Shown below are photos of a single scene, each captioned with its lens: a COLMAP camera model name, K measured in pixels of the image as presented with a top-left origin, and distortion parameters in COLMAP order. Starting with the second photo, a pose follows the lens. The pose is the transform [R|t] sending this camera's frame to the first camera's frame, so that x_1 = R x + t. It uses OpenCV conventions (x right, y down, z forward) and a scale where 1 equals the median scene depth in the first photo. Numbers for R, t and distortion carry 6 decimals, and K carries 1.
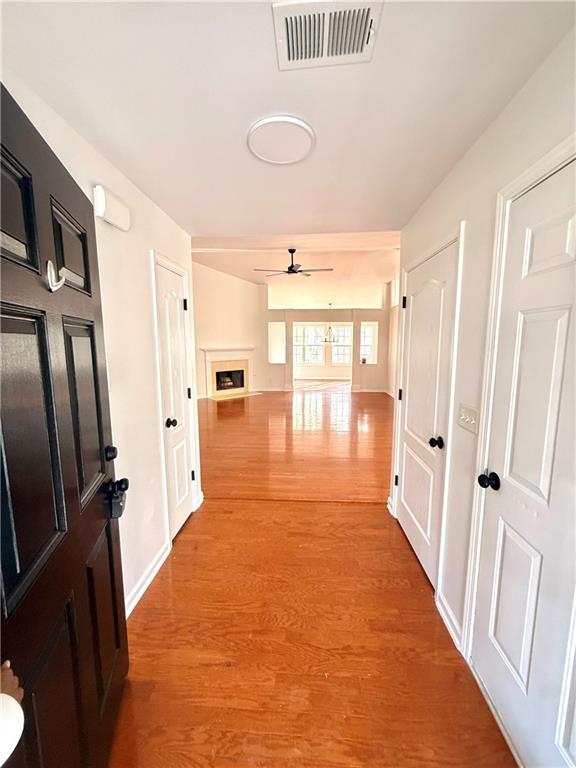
lens RADIAL K [[308.1, 0, 288.2], [0, 308.1, 382.7], [0, 0, 1]] dist [0.000526, 0.000093]
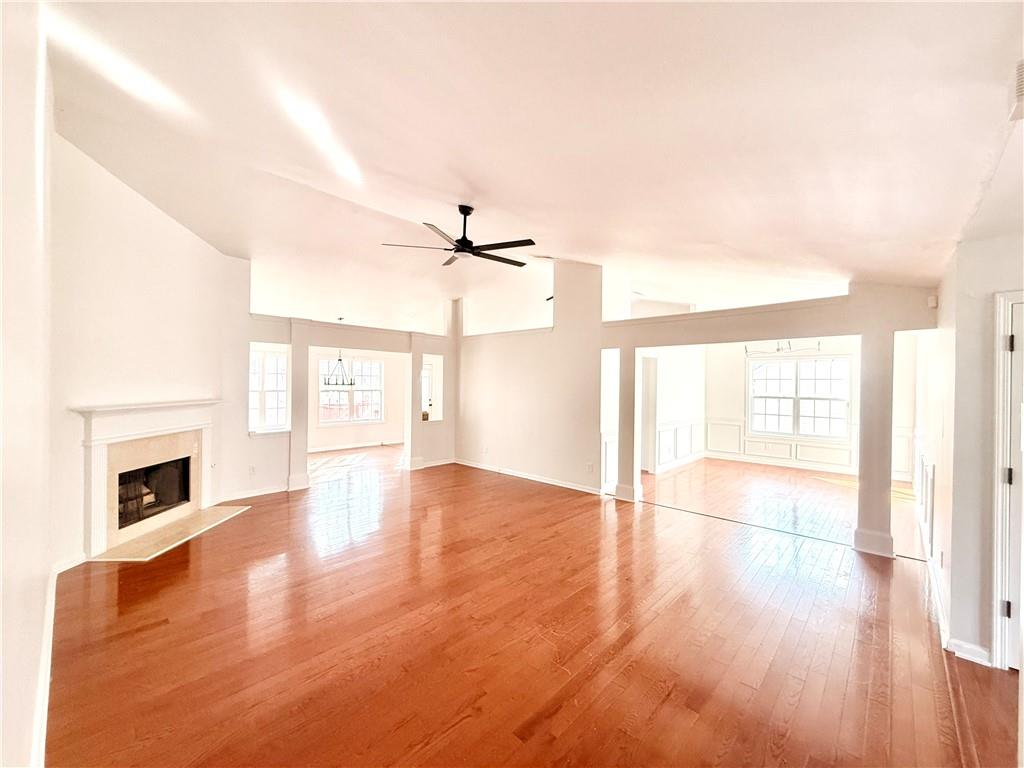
lens RADIAL K [[410.9, 0, 513.7], [0, 410.9, 381.9], [0, 0, 1]] dist [0.000526, 0.000093]
pose [[0.633545, 0.009672, 0.773646, -0.288864], [0.092313, 0.991834, -0.087995, -0.051006], [-0.768179, 0.127166, 0.627479, 0.345600]]
